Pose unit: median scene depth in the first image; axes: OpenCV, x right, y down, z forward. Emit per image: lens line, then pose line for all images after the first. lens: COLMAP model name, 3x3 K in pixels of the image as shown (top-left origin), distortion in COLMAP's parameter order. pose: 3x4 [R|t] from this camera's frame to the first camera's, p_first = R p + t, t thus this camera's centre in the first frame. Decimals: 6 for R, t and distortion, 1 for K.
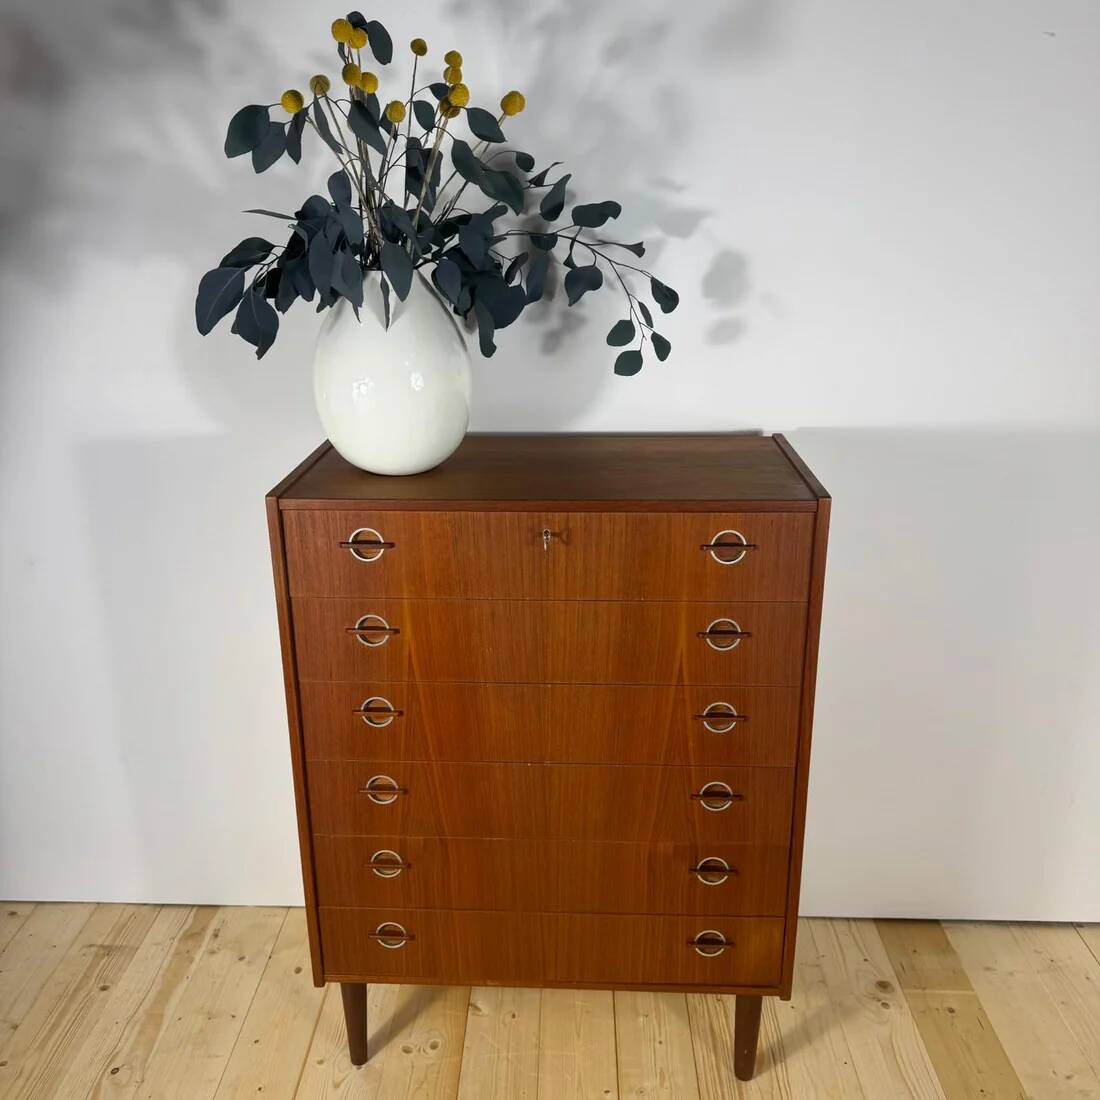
lens RADIAL K [[1045.1, 0, 548.9], [0, 1045.1, 545.9], [0, 0, 1]] dist [0.018161, 0.000000]
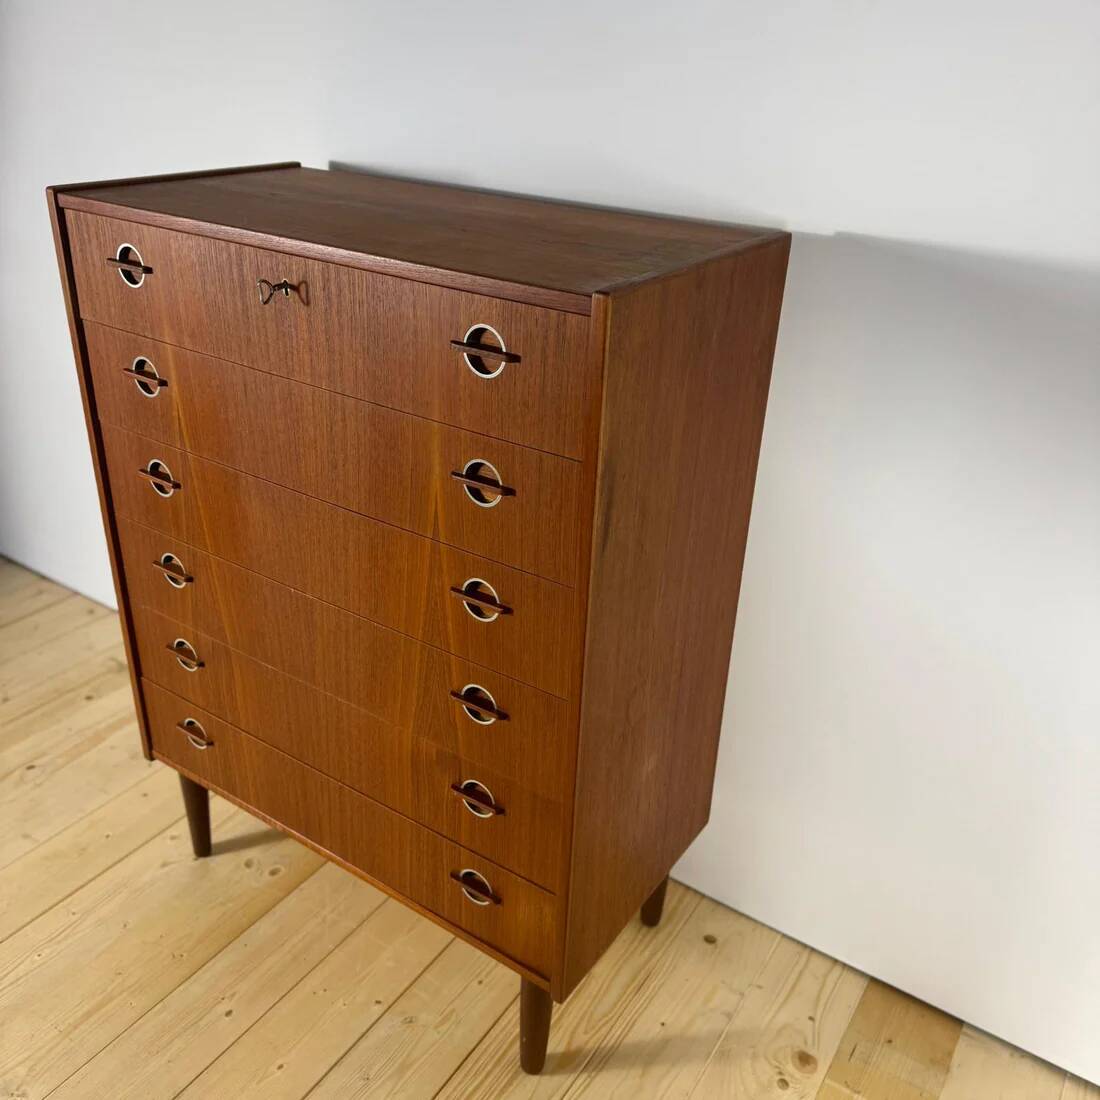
lens RADIAL K [[1045.1, 0, 544.1], [0, 1045.1, 565.6], [0, 0, 1]] dist [0.018161, 0.000000]
pose [[0.851482, 0.278310, -0.444435, 0.453935], [-0.213597, 0.958117, 0.190758, -0.002032], [0.478911, -0.067497, 0.875265, 0.362403]]
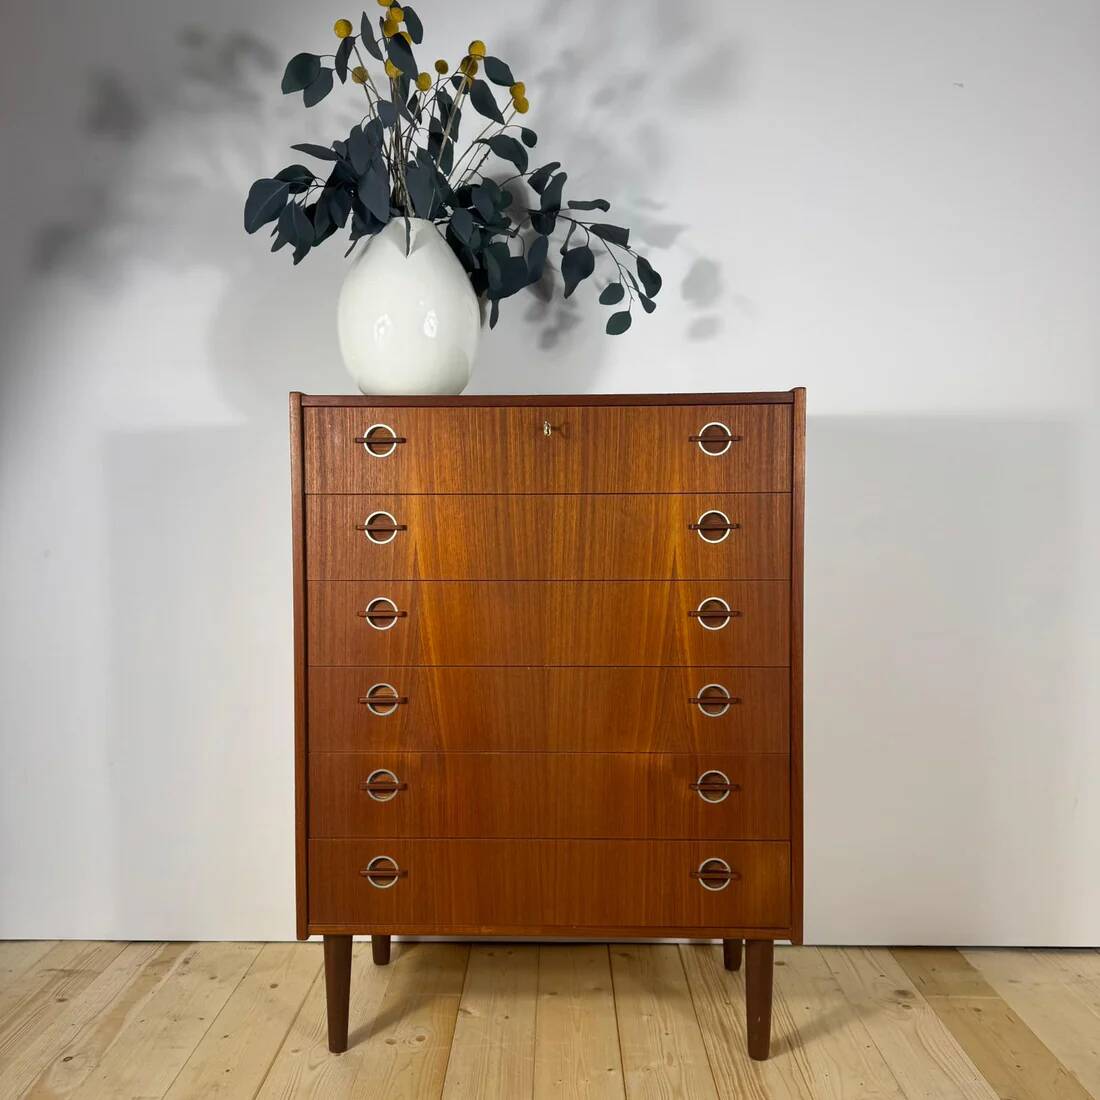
lens RADIAL K [[1045.1, 0, 550.4], [0, 1045.1, 544.6], [0, 0, 1]] dist [0.018161, 0.000000]
pose [[0.999875, 0.004201, 0.015263, -0.012637], [0.000387, 0.957380, -0.288829, 0.355062], [-0.015826, 0.288799, 0.957259, -0.004566]]
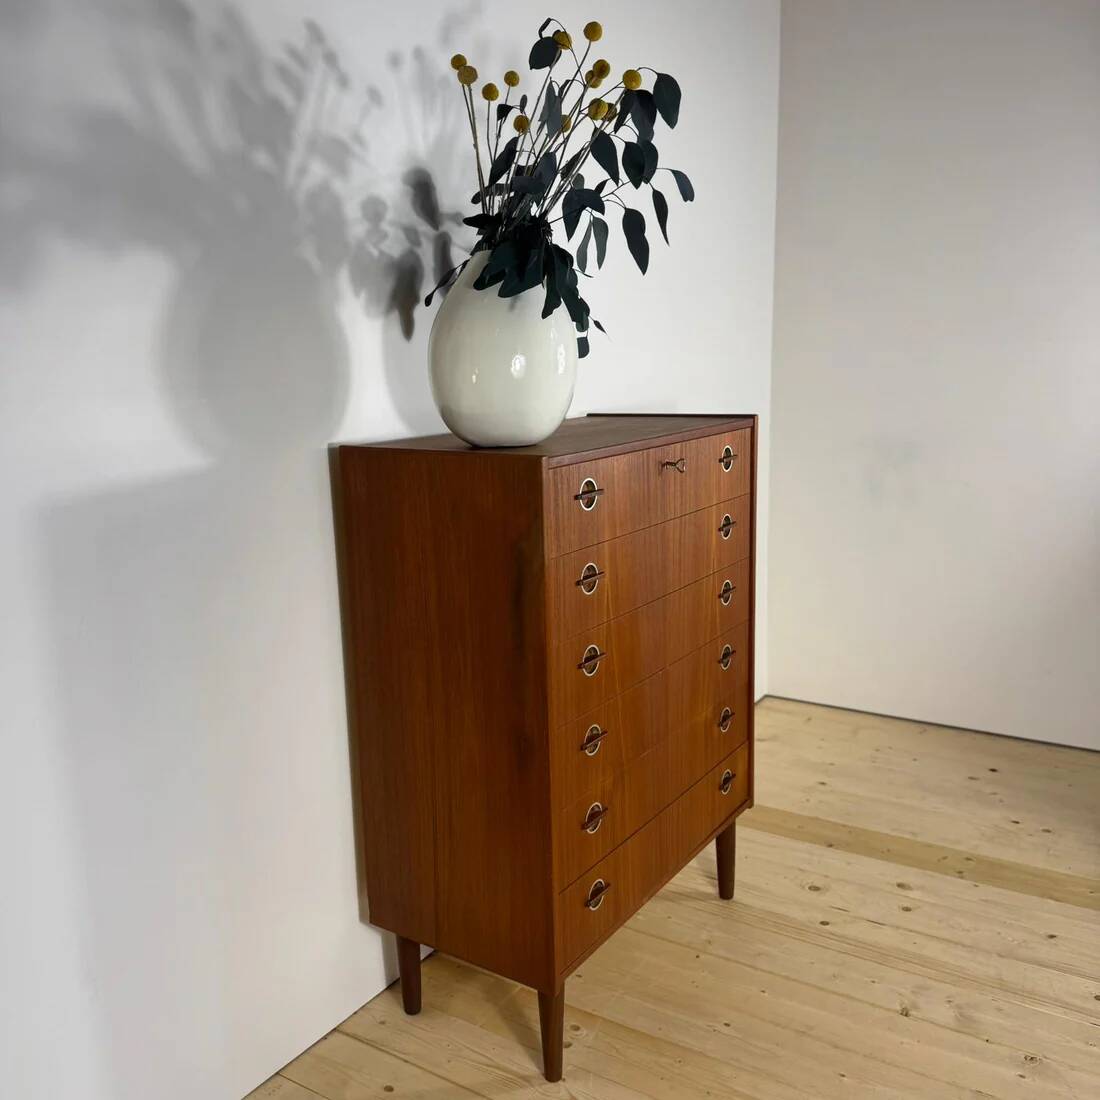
lens RADIAL K [[1045.1, 0, 545.7], [0, 1045.1, 546.8], [0, 0, 1]] dist [0.018161, 0.000000]
pose [[0.515900, -0.168735, 0.839867, -0.957782], [0.299563, 0.954046, 0.007664, 0.024928], [-0.802564, 0.247639, 0.542739, 0.396932]]
